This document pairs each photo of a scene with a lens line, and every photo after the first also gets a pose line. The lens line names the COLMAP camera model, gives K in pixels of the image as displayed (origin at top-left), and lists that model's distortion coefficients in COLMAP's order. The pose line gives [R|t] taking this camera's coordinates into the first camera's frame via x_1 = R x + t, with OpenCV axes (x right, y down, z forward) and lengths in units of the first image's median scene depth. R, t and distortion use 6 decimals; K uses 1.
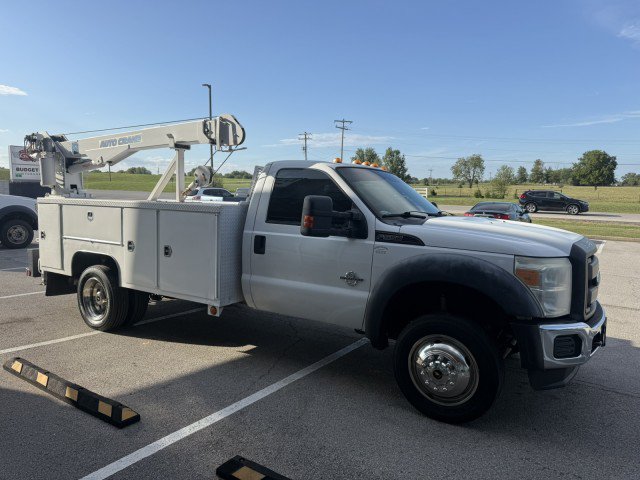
lens RADIAL K [[442.3, 0, 320.0], [0, 442.3, 240.0], [0, 0, 1]] dist [0.140374, -0.235093]
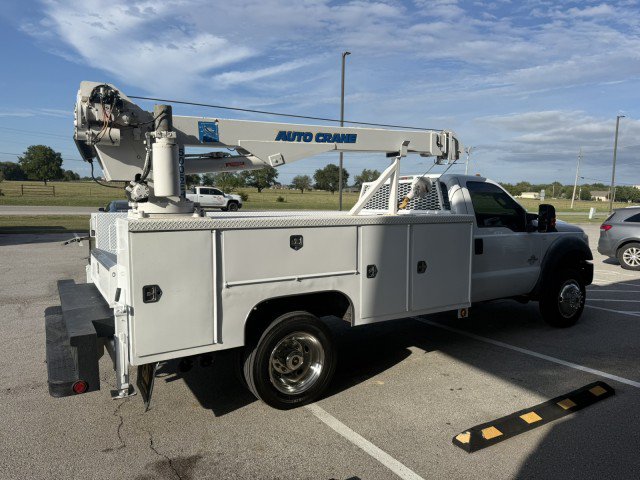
lens RADIAL K [[448.2, 0, 320.0], [0, 448.2, 240.0], [0, 0, 1]] dist [0.013165, -0.020356]
pose [[0.439901, -0.100519, 0.892403, -1.156853], [0.090178, 0.993638, 0.067469, -0.104385], [-0.893507, 0.050795, 0.446167, 0.706453]]
